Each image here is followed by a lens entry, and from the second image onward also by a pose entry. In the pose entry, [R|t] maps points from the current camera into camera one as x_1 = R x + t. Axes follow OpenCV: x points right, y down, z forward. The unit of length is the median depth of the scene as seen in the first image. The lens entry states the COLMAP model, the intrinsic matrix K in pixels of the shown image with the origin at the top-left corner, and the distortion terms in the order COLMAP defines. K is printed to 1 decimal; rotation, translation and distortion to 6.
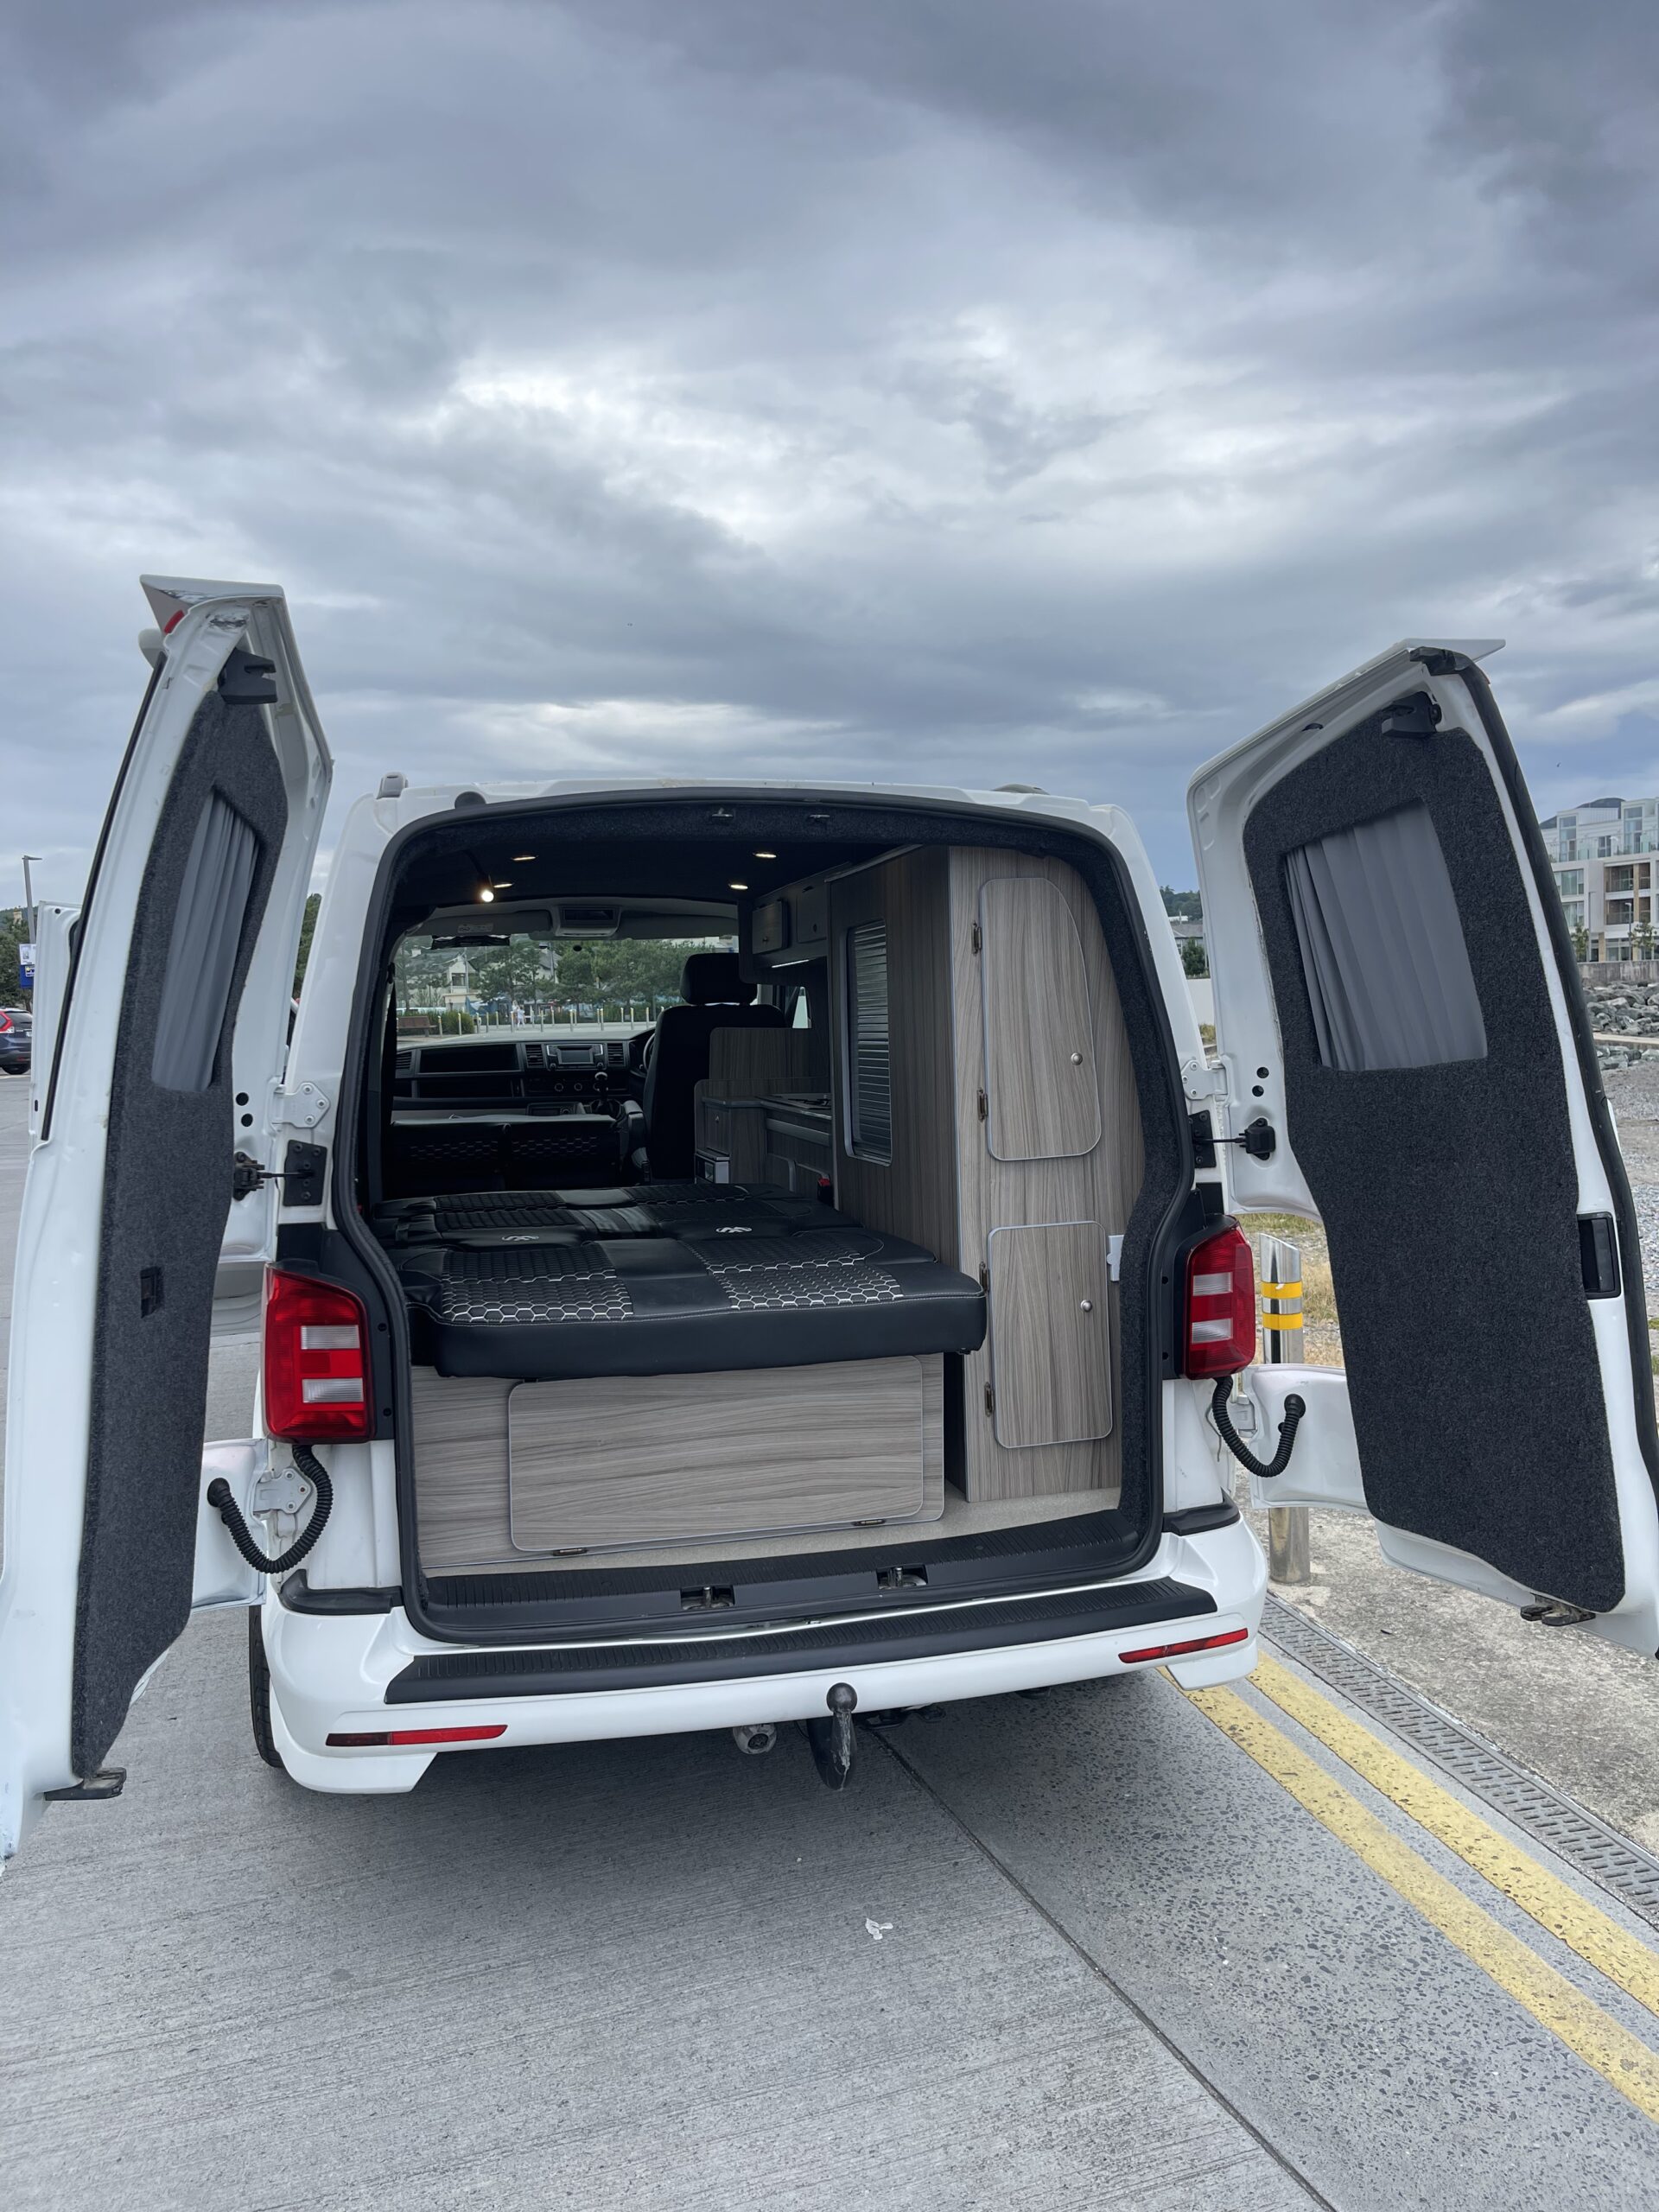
lens RADIAL K [[1617.5, 0, 829.5], [0, 1617.5, 1106.0], [0, 0, 1]] dist [0.108460, -0.140549]
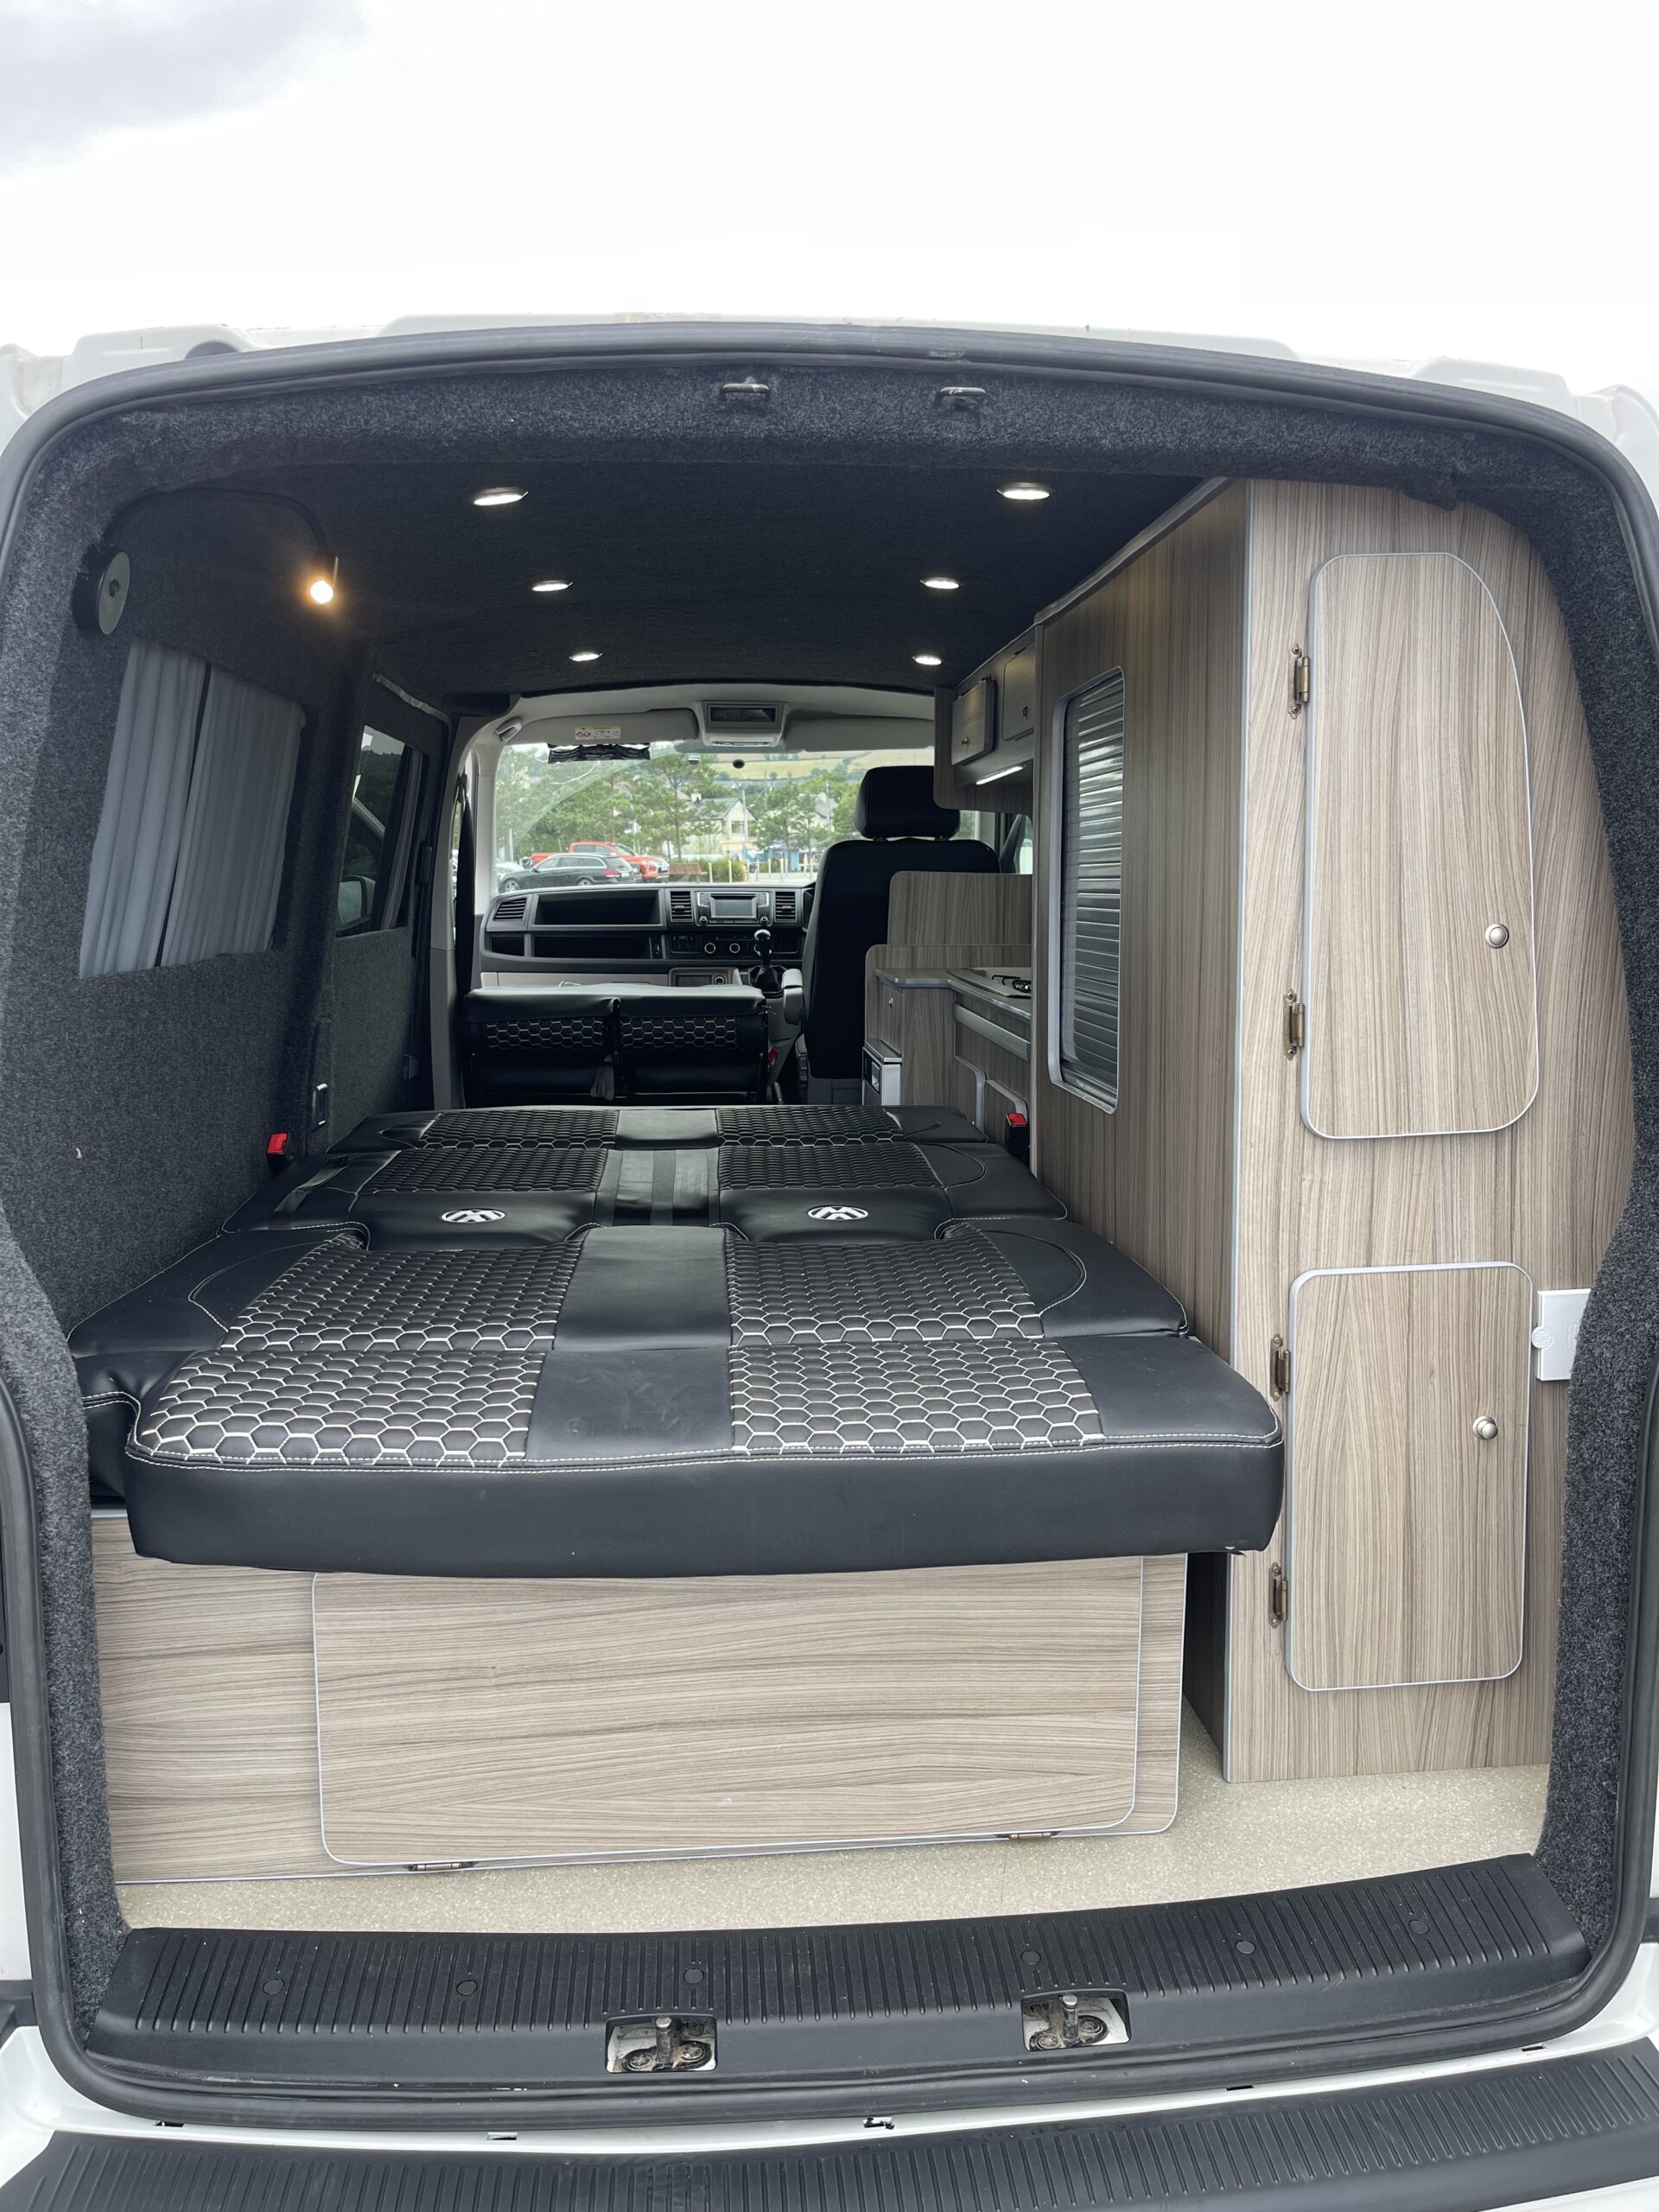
lens RADIAL K [[1646.8, 0, 850.9], [0, 1646.8, 1110.4], [0, 0, 1]] dist [0.053582, -0.078338]
pose [[0.987785, 0.039783, -0.150658, 0.040329], [-0.025995, 0.995382, 0.092404, -0.019001], [0.153638, -0.087359, 0.984258, 0.508393]]
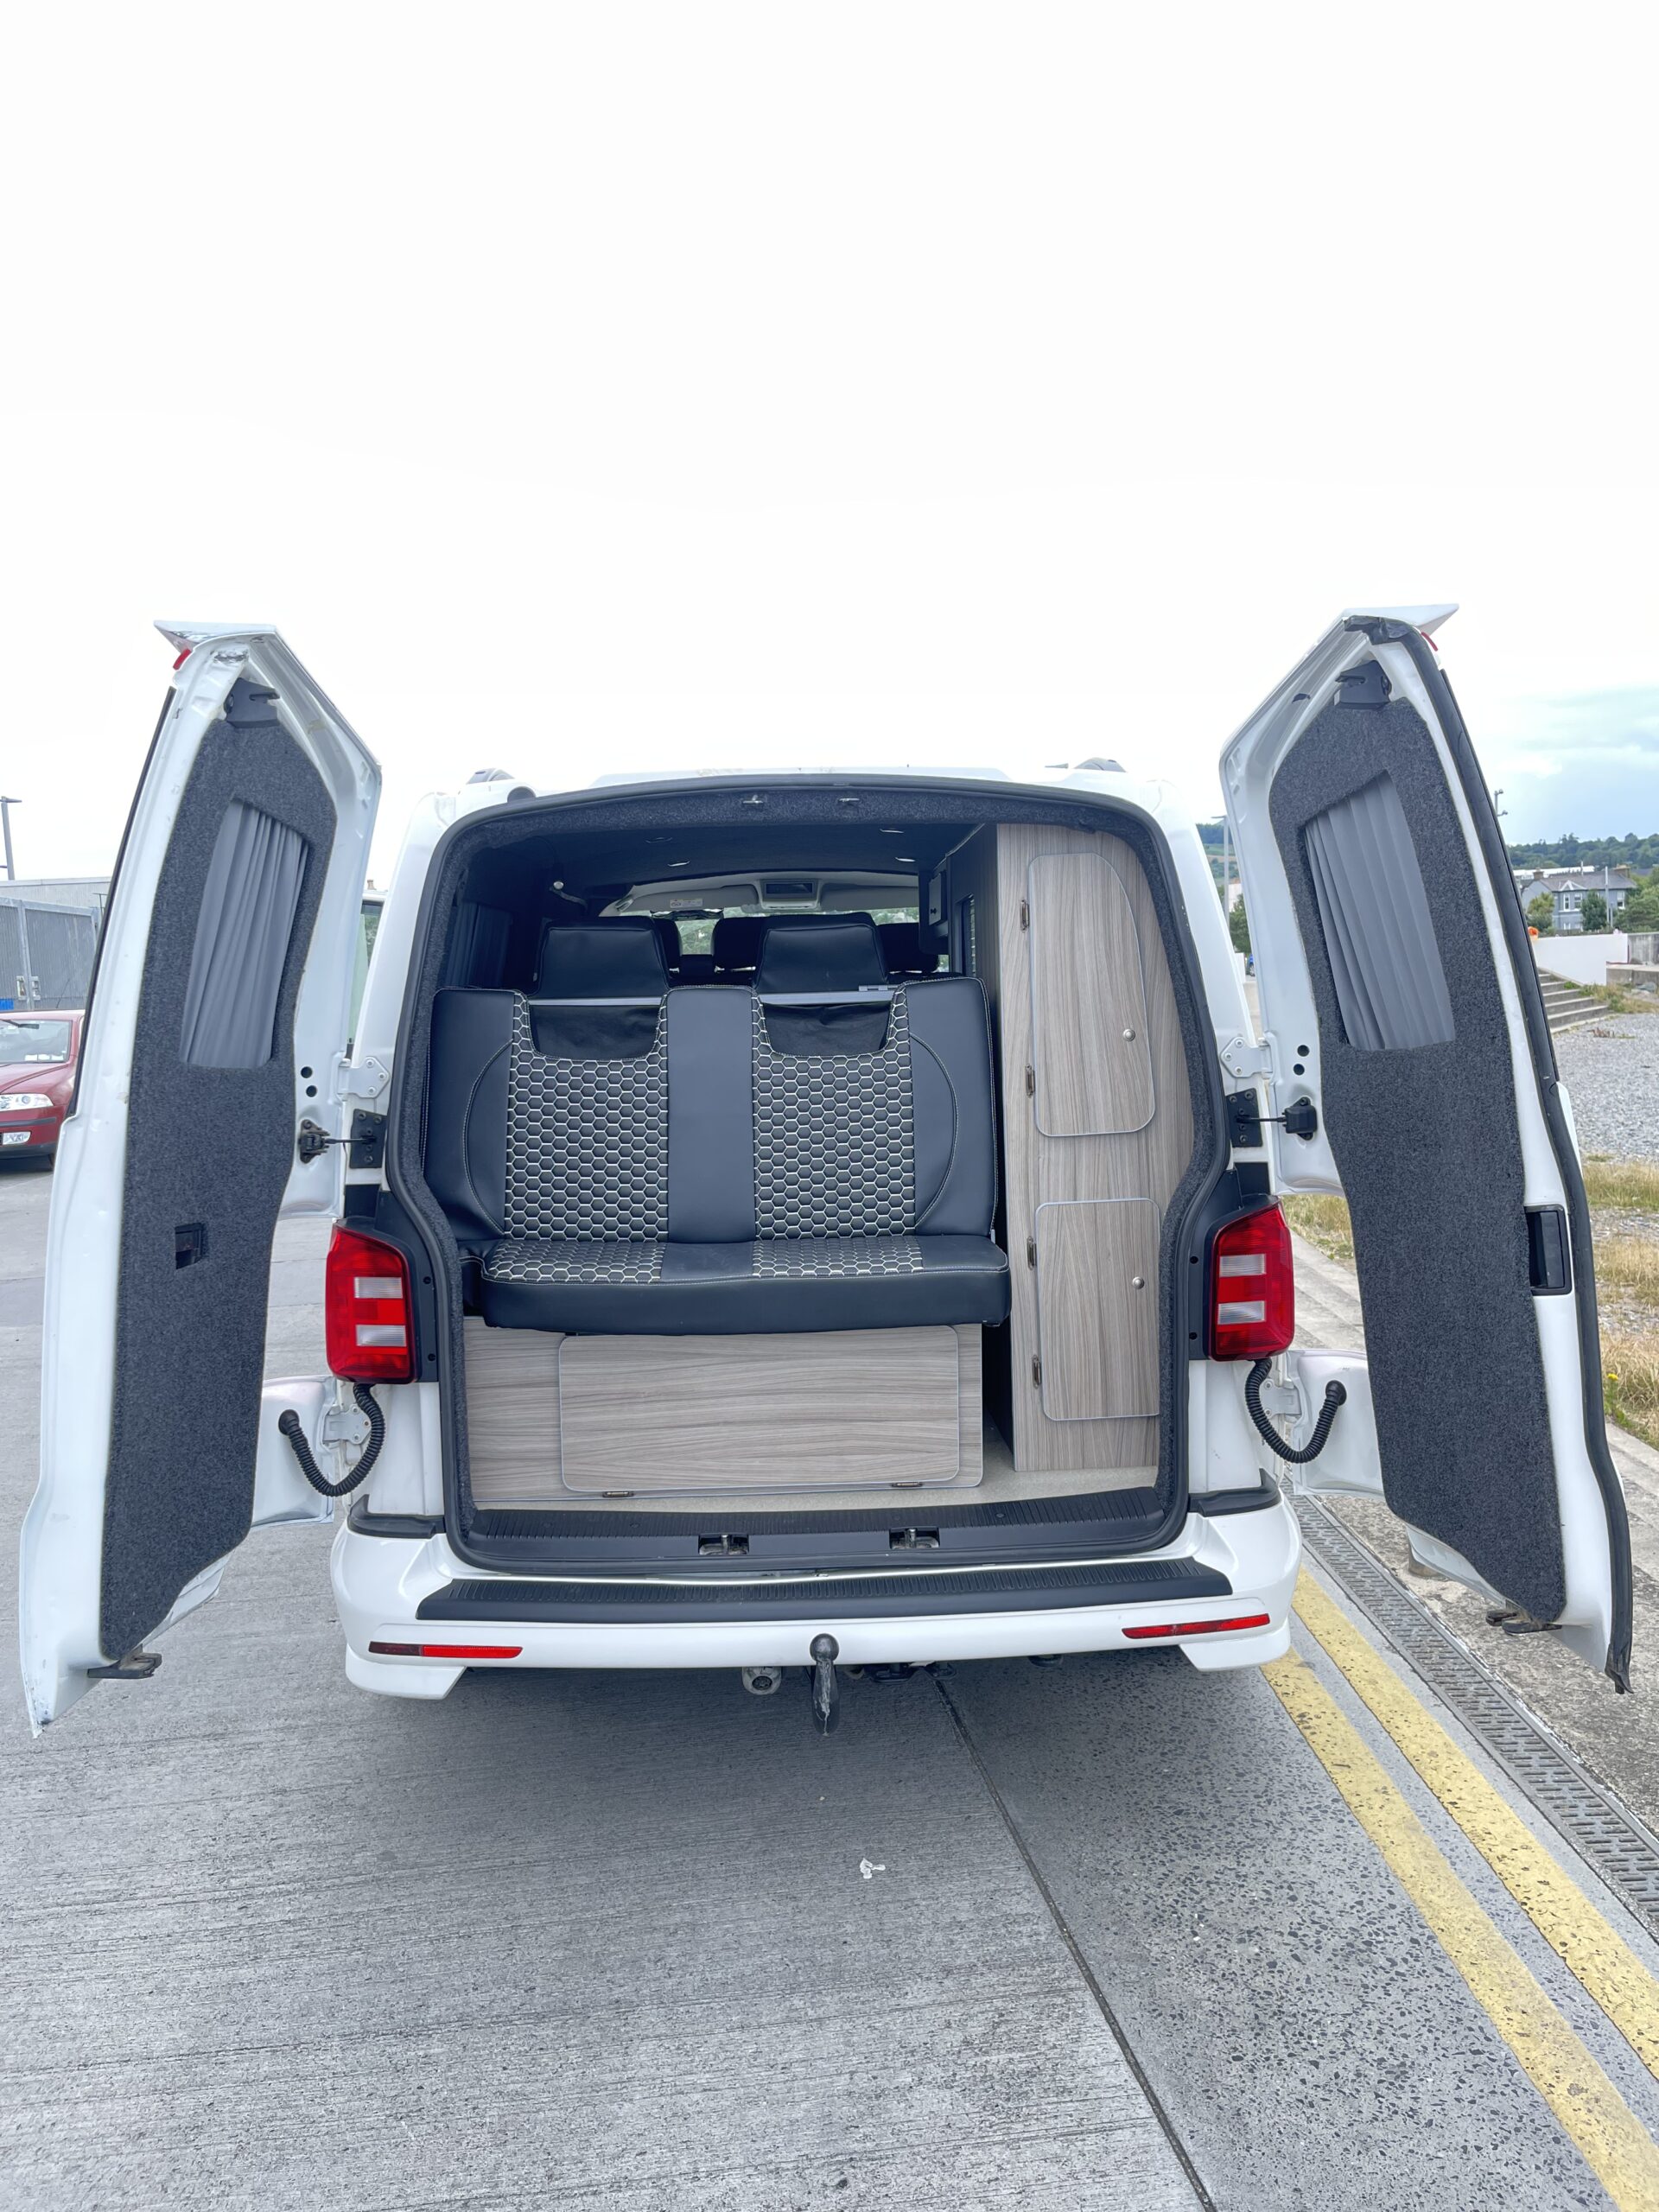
lens RADIAL K [[1624.2, 0, 836.8], [0, 1624.2, 1114.6], [0, 0, 1]] dist [0.109577, -0.144299]
pose [[0.977416, 0.012699, -0.210942, 0.201875], [-0.006116, 0.999475, 0.031827, -0.011748], [0.211235, -0.029818, 0.976980, -0.014248]]
